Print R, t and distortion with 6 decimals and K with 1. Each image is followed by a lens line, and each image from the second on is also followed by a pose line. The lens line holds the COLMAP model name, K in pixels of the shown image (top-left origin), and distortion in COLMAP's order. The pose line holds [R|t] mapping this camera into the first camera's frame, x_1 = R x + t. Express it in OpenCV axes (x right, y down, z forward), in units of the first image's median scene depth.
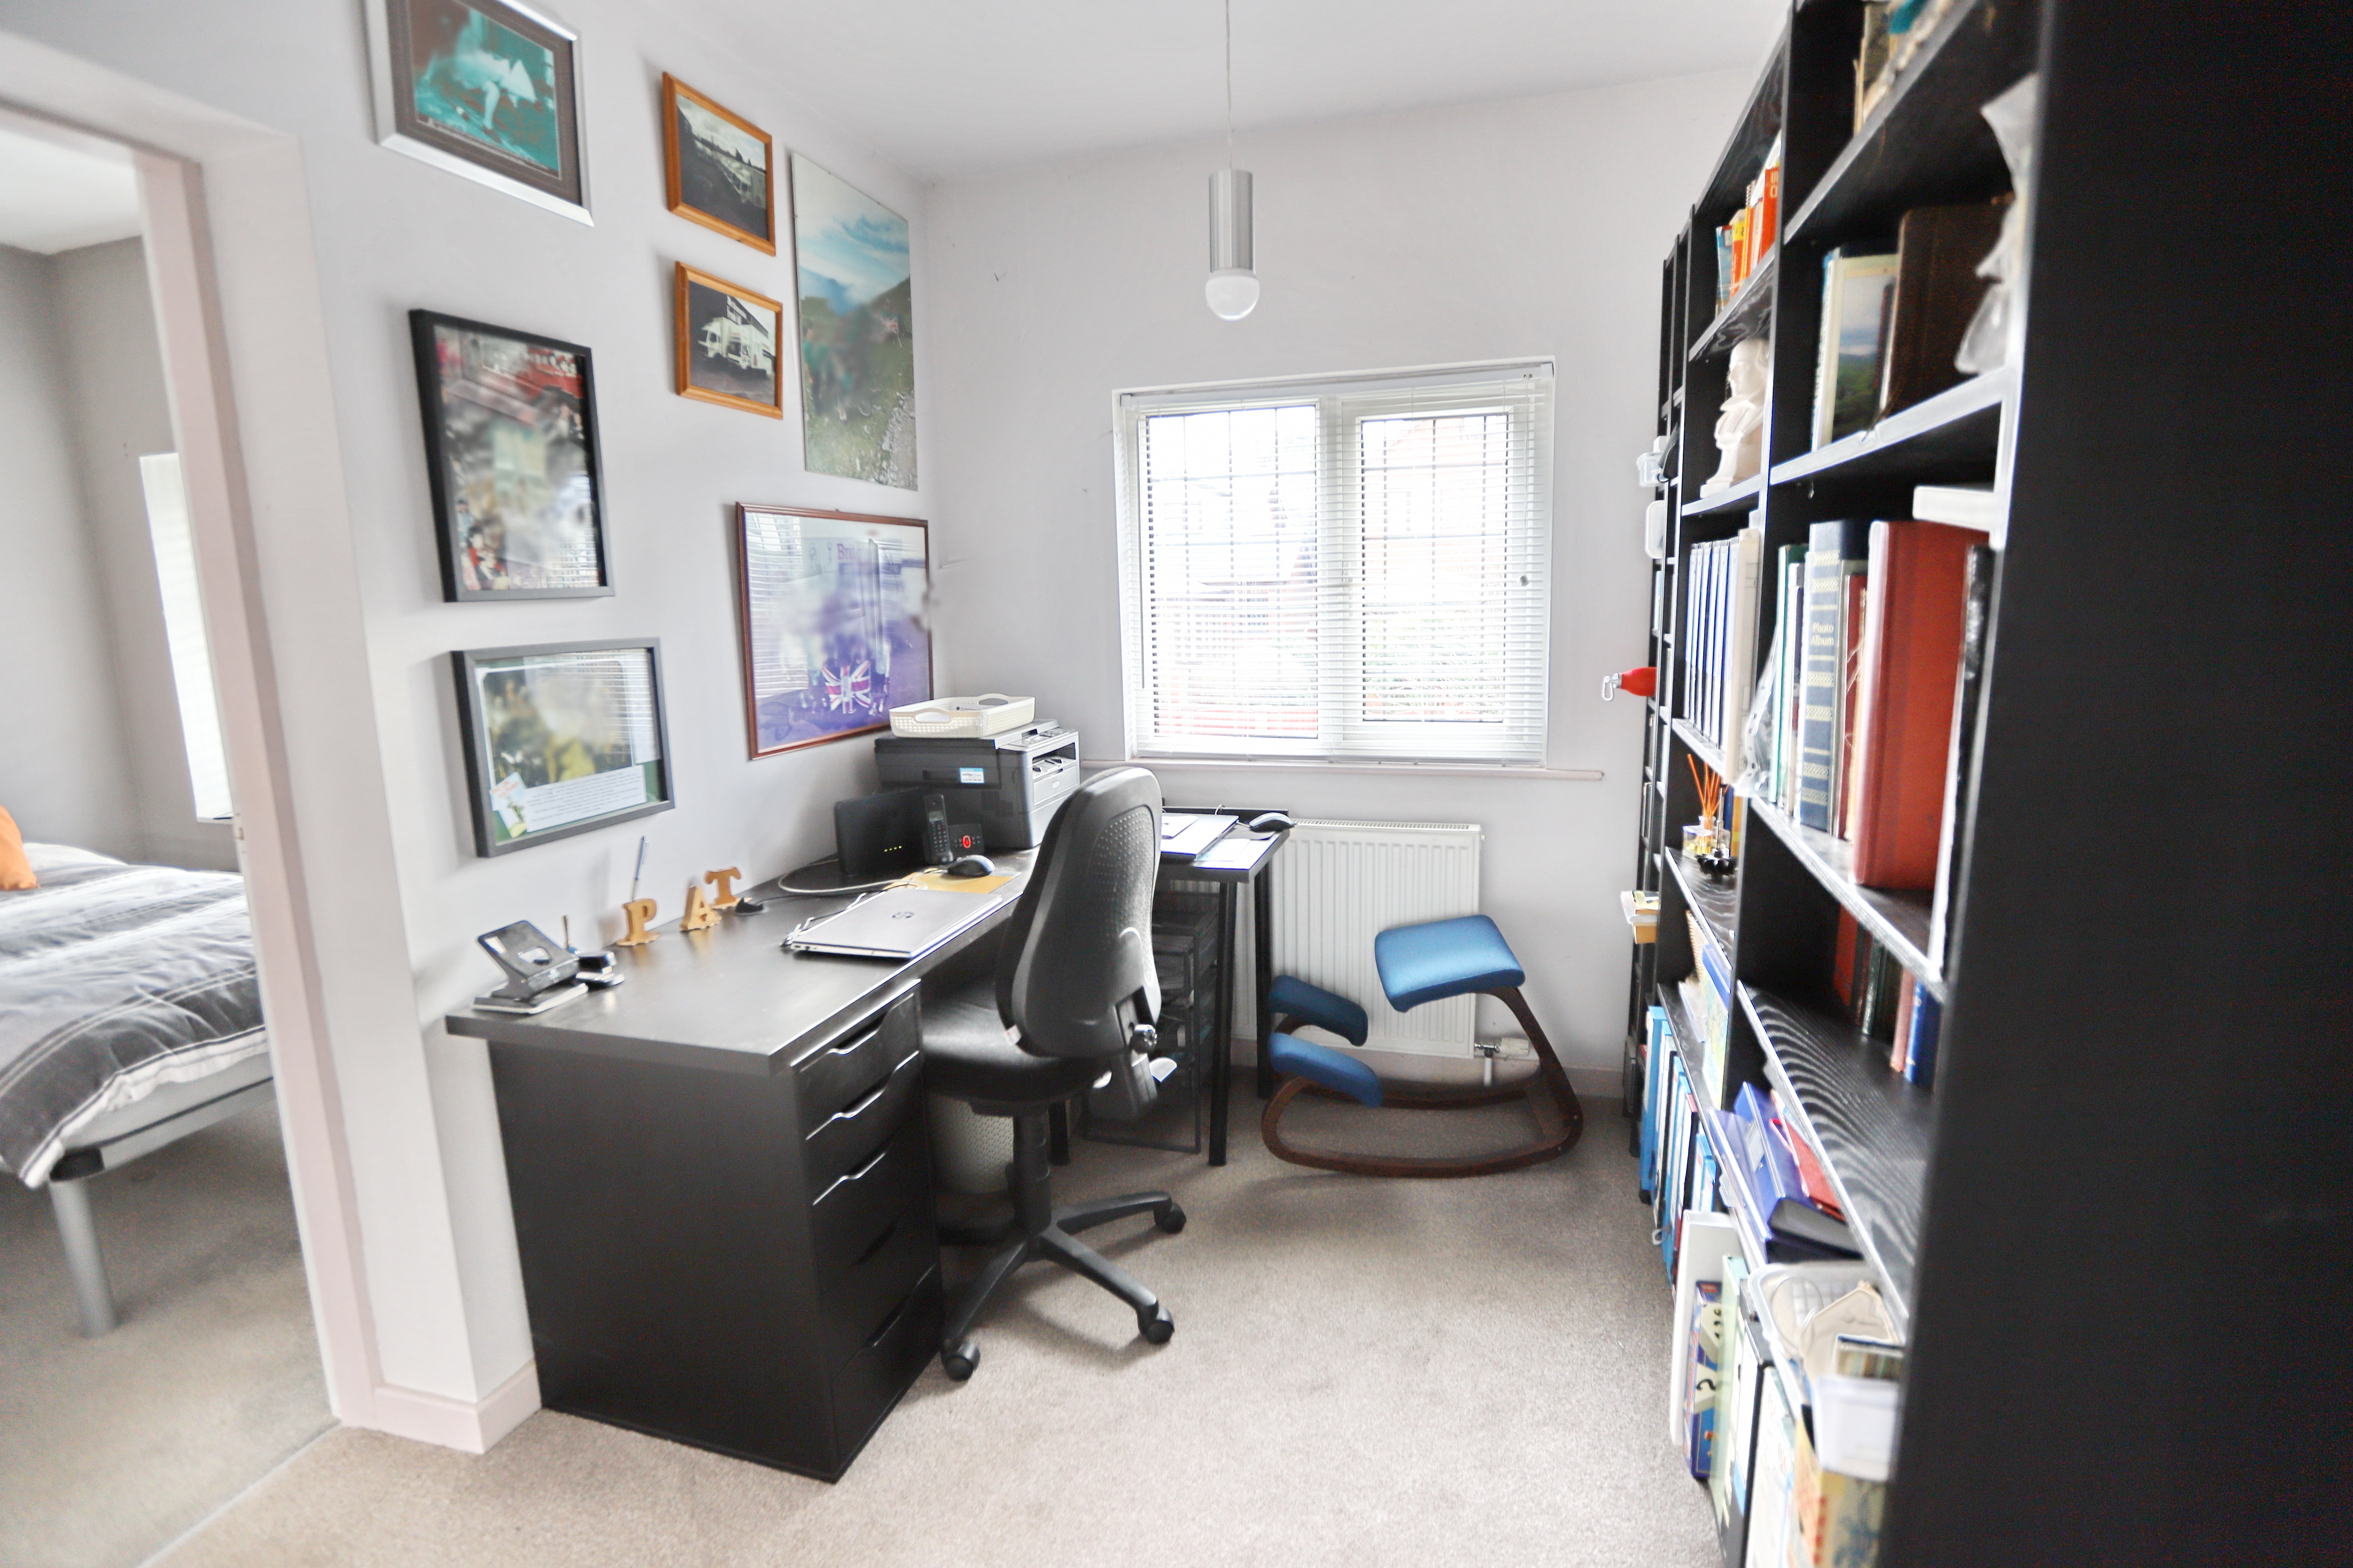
lens RADIAL K [[1089.5, 0, 1158.4], [0, 1089.5, 781.6], [0, 0, 1]] dist [-0.066927, 0.027163]
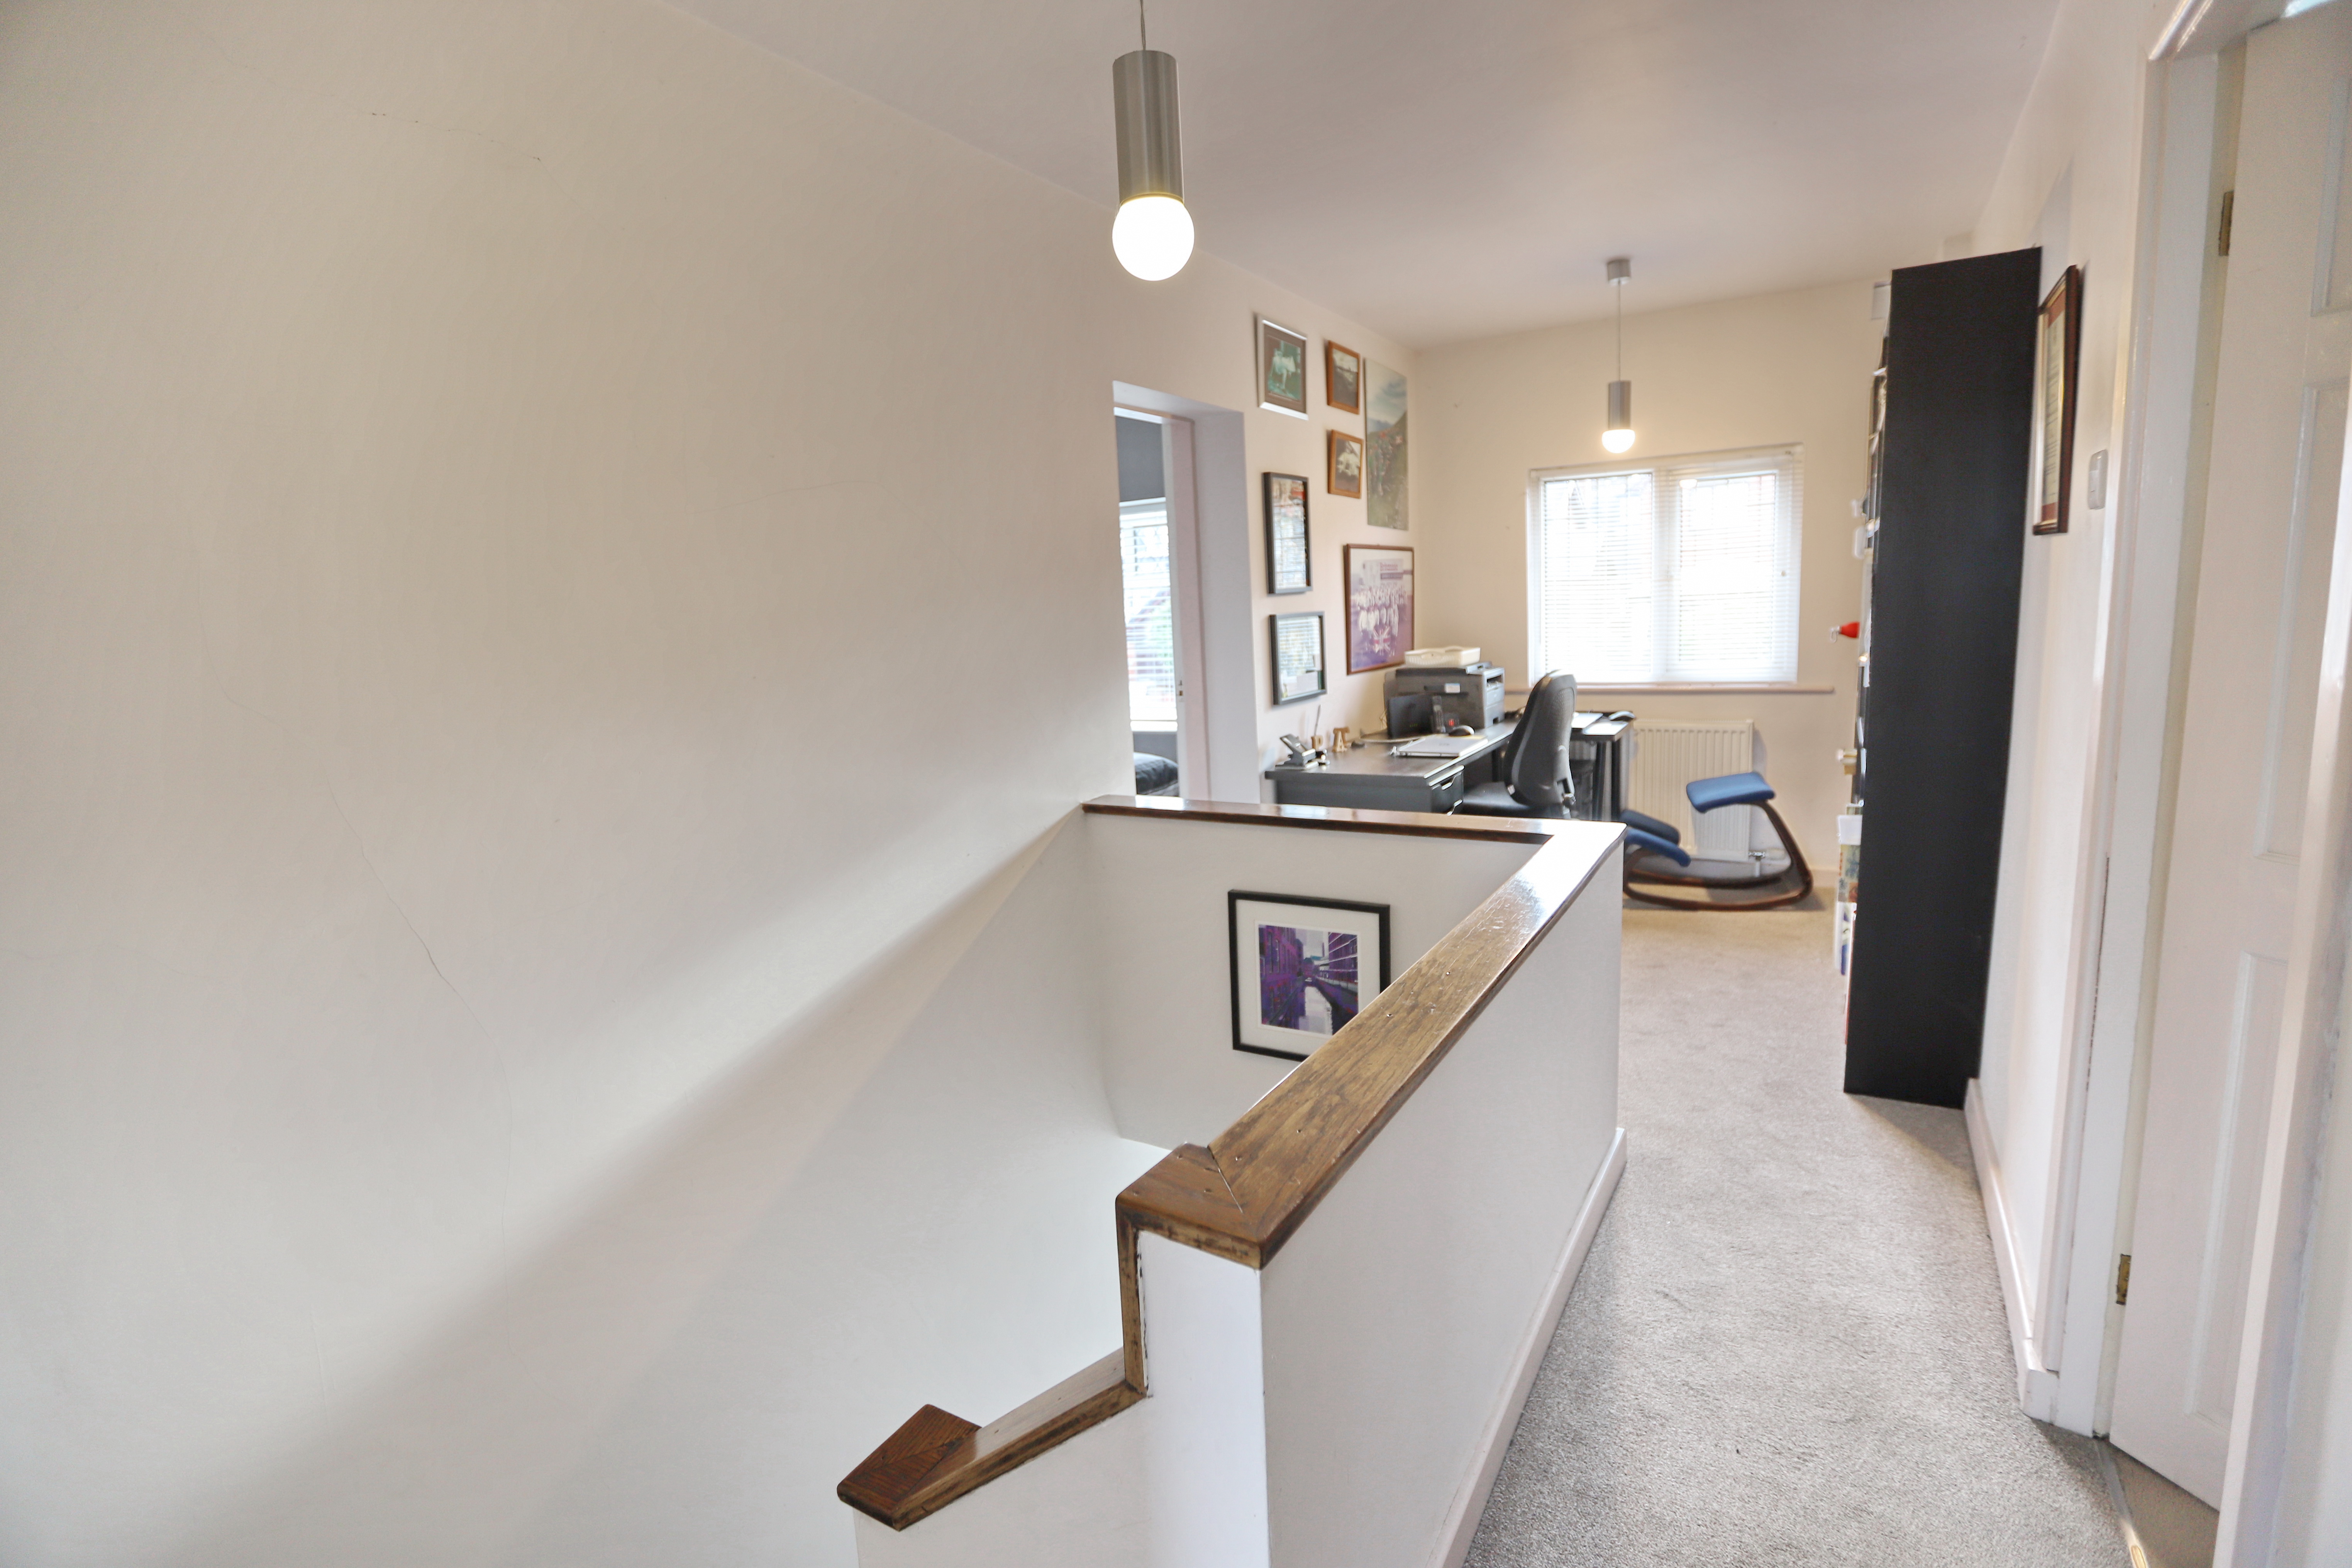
lens RADIAL K [[1089.0, 0, 1157.9], [0, 1089.0, 781.6], [0, 0, 1]] dist [-0.066927, 0.027163]
pose [[0.968944, 0.015869, -0.246772, -0.217110], [-0.016642, 0.999861, -0.001048, 0.177339], [0.246721, 0.005122, 0.969073, -0.969967]]
